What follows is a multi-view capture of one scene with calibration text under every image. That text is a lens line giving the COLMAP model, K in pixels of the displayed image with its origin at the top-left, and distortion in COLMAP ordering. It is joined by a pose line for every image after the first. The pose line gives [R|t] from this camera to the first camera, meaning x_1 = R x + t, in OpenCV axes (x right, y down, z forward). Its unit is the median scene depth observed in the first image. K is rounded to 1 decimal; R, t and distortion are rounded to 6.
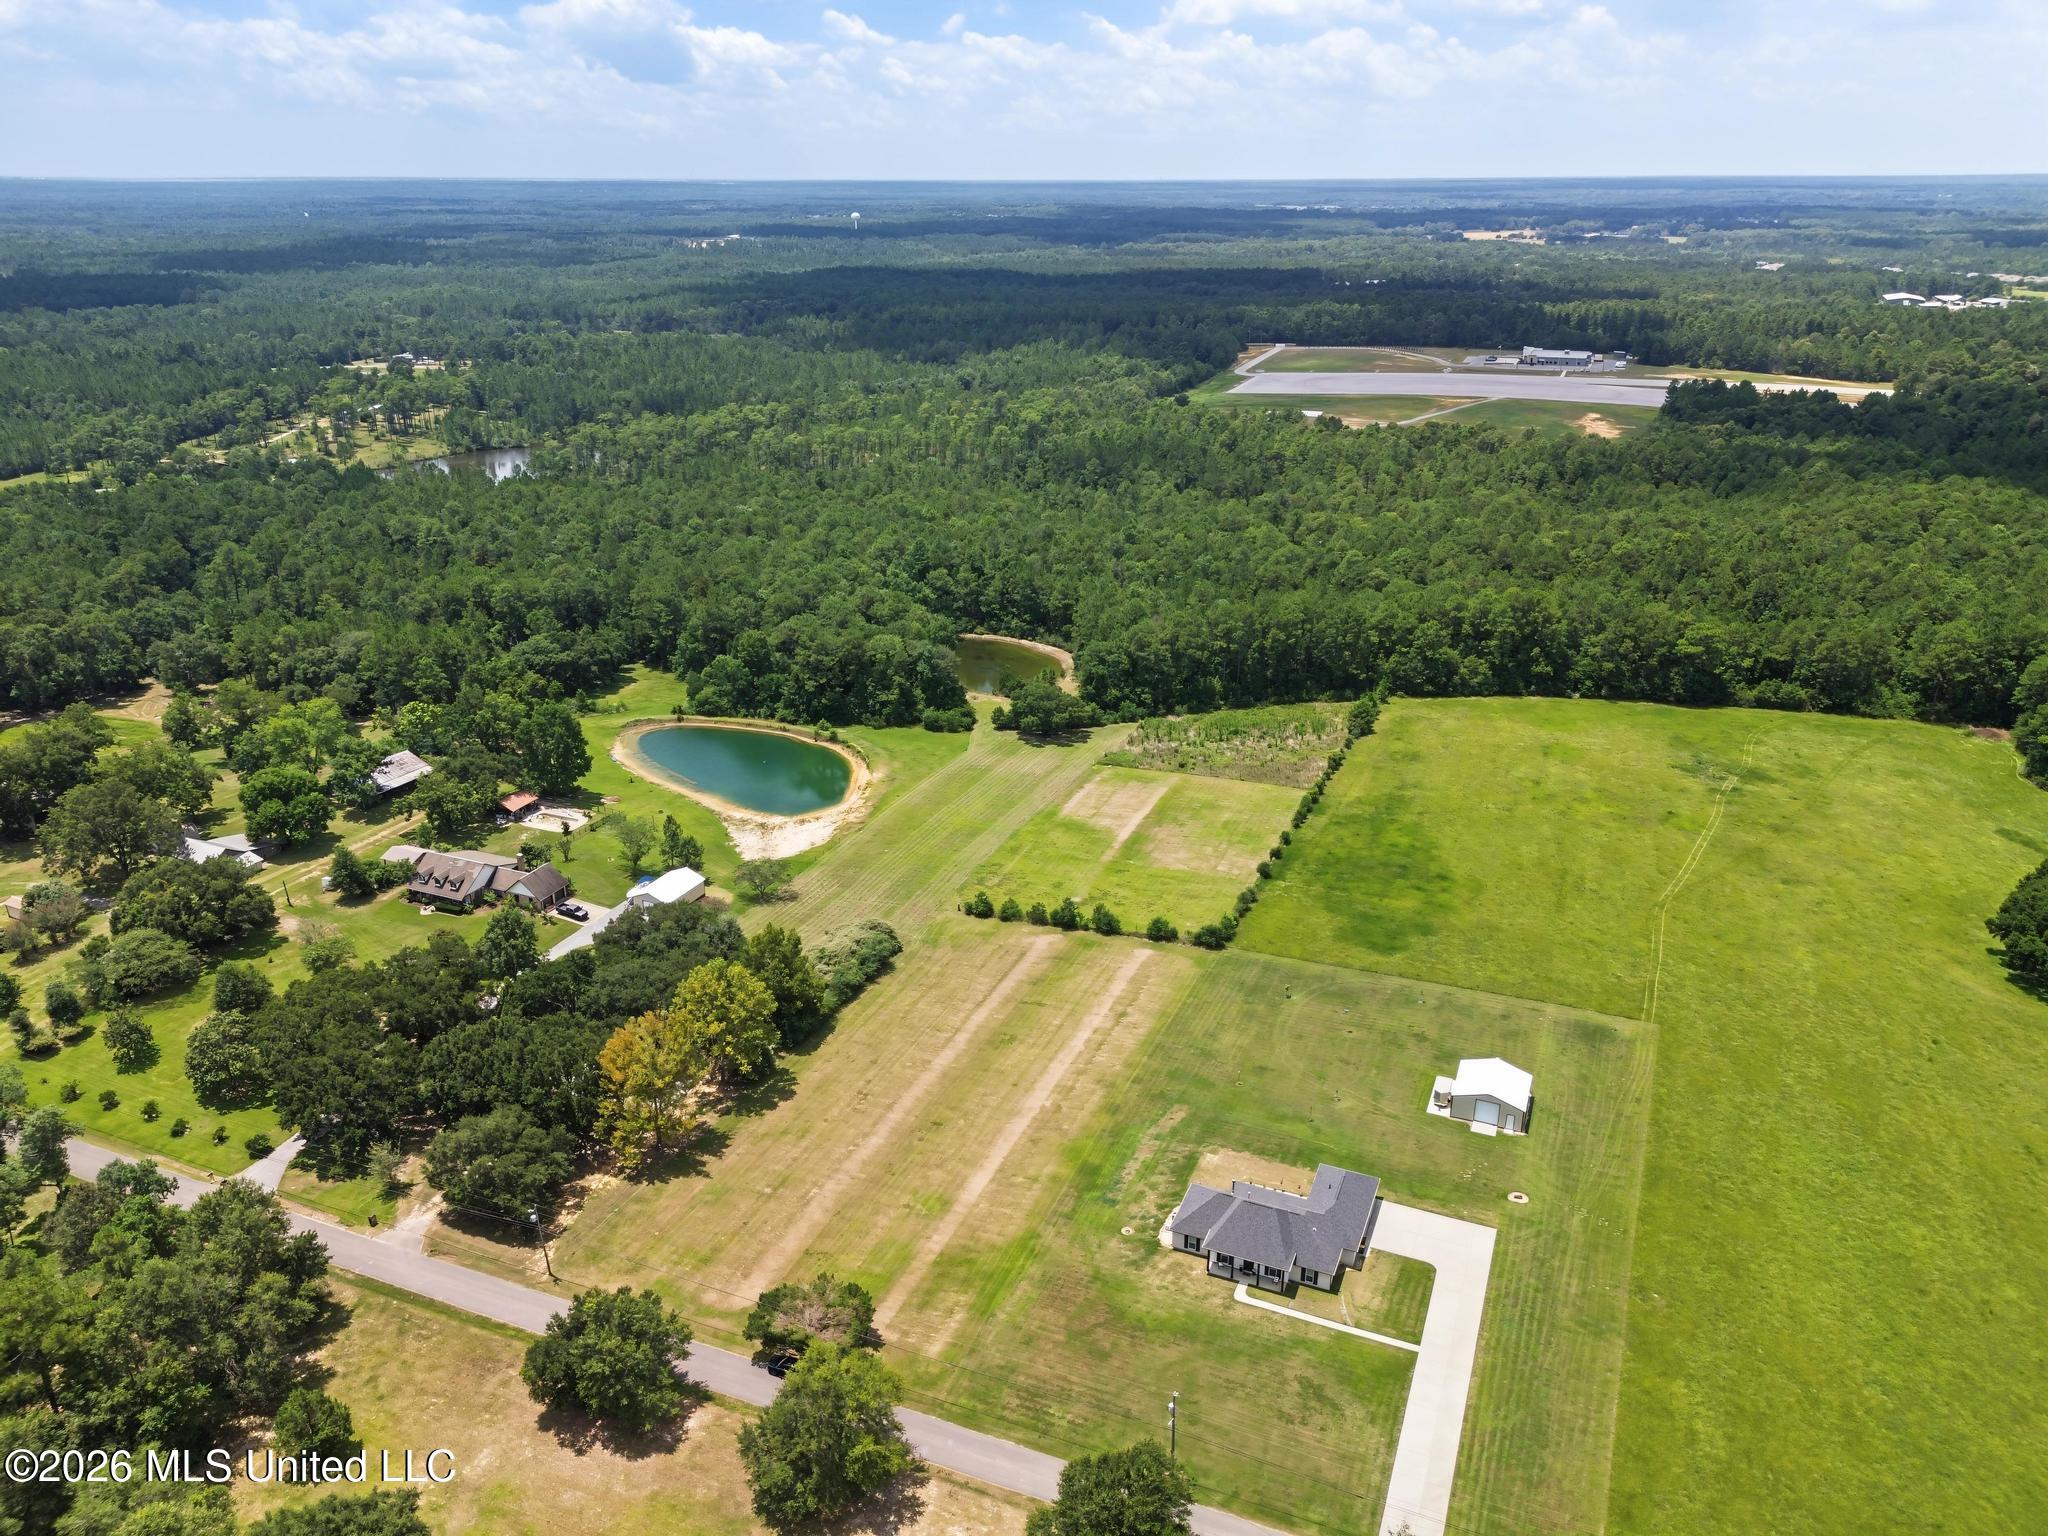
lens RADIAL K [[1443.2, 0, 1029.4], [0, 1443.2, 771.4], [0, 0, 1]] dist [0.080242, -0.088342]
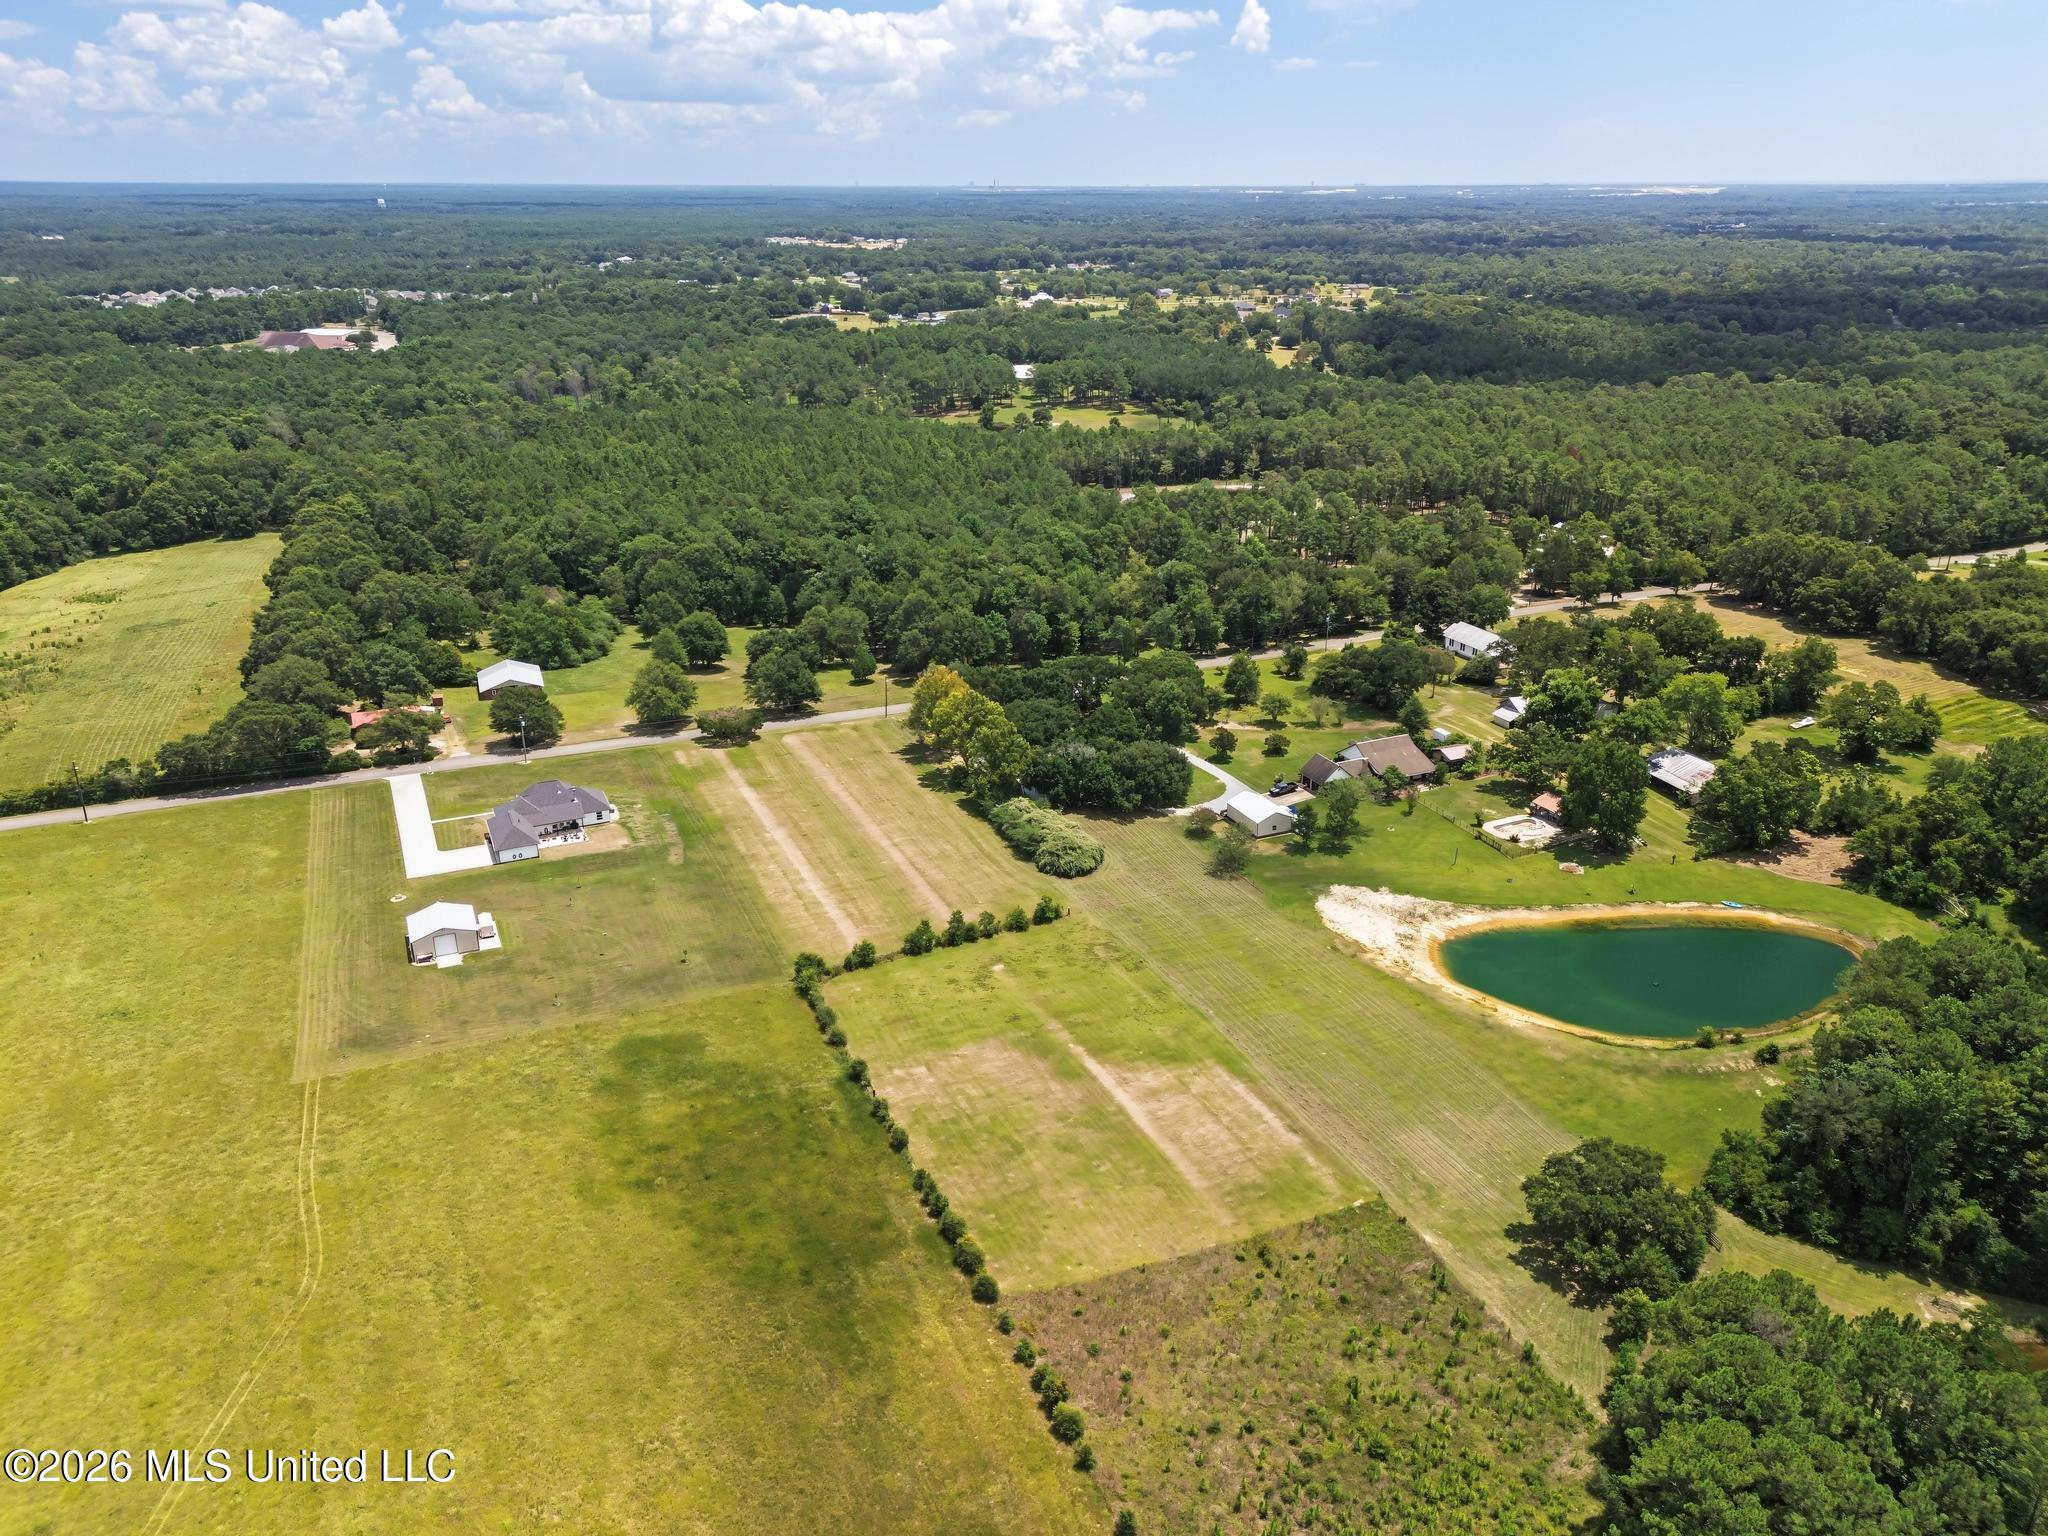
lens RADIAL K [[1443.2, 0, 1029.4], [0, 1443.2, 771.4], [0, 0, 1]] dist [0.080242, -0.088342]
pose [[-0.670548, 0.280848, -0.686651, 0.512694], [-0.278433, 0.762638, 0.583831, -0.450794], [0.687634, 0.582673, -0.433188, 1.174912]]
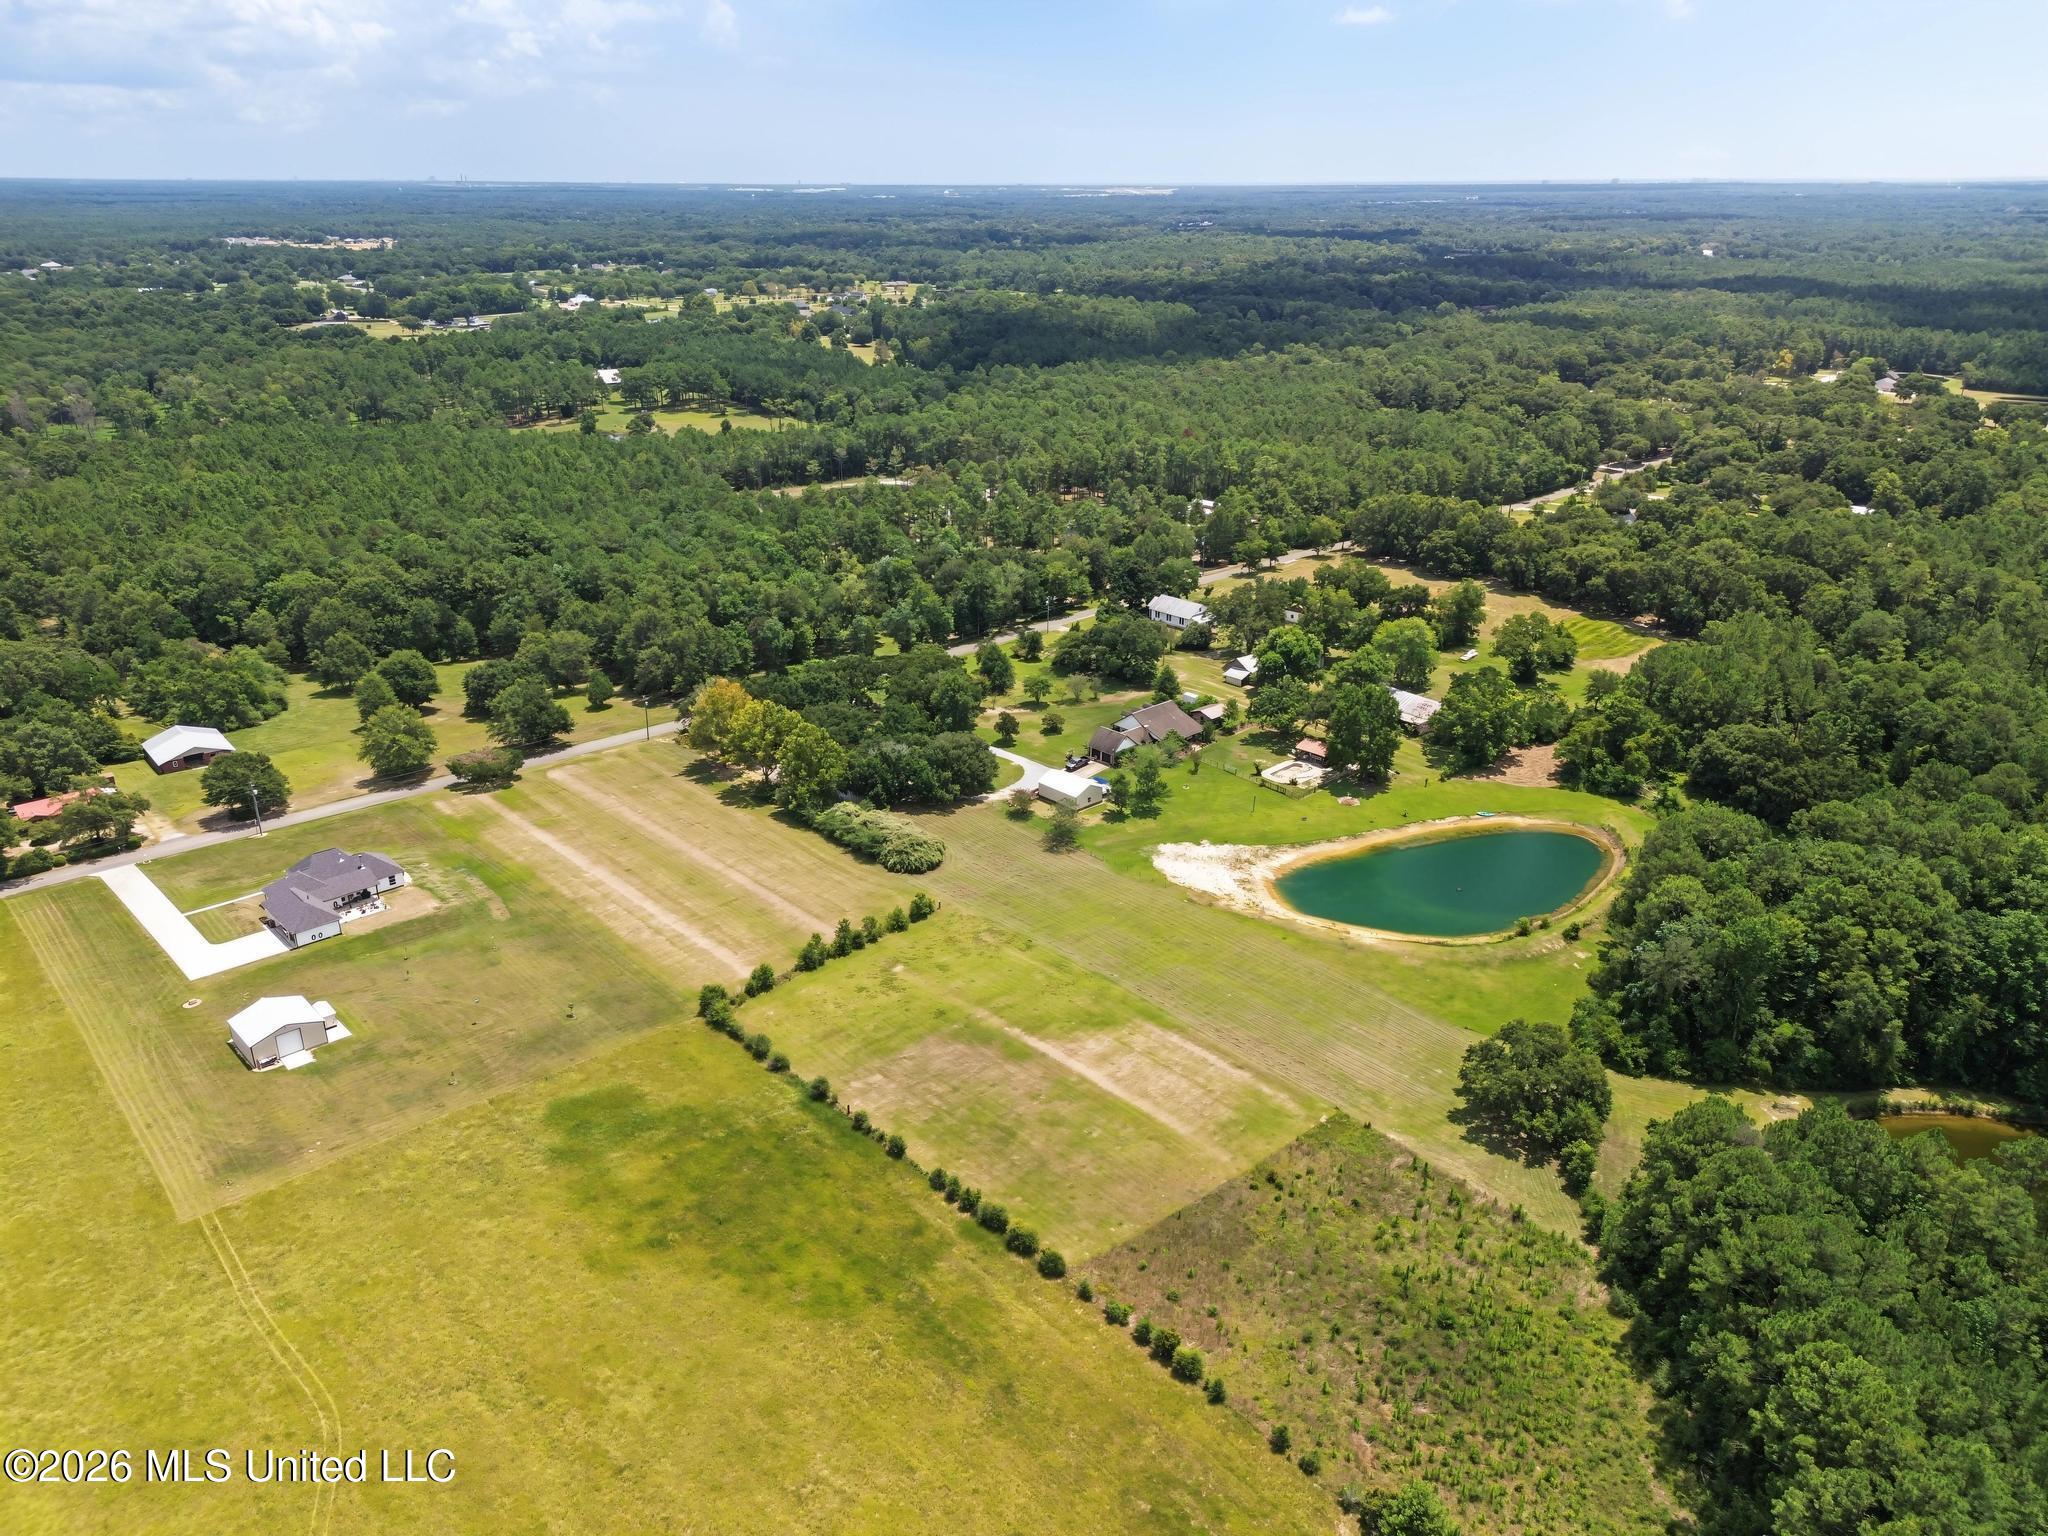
lens RADIAL K [[1443.2, 0, 1029.4], [0, 1443.2, 771.4], [0, 0, 1]] dist [0.080242, -0.088342]
pose [[-0.398417, 0.347436, -0.848853, 0.614781], [-0.345678, 0.800356, 0.489833, -0.403688], [0.849571, 0.488588, -0.198774, 1.053122]]
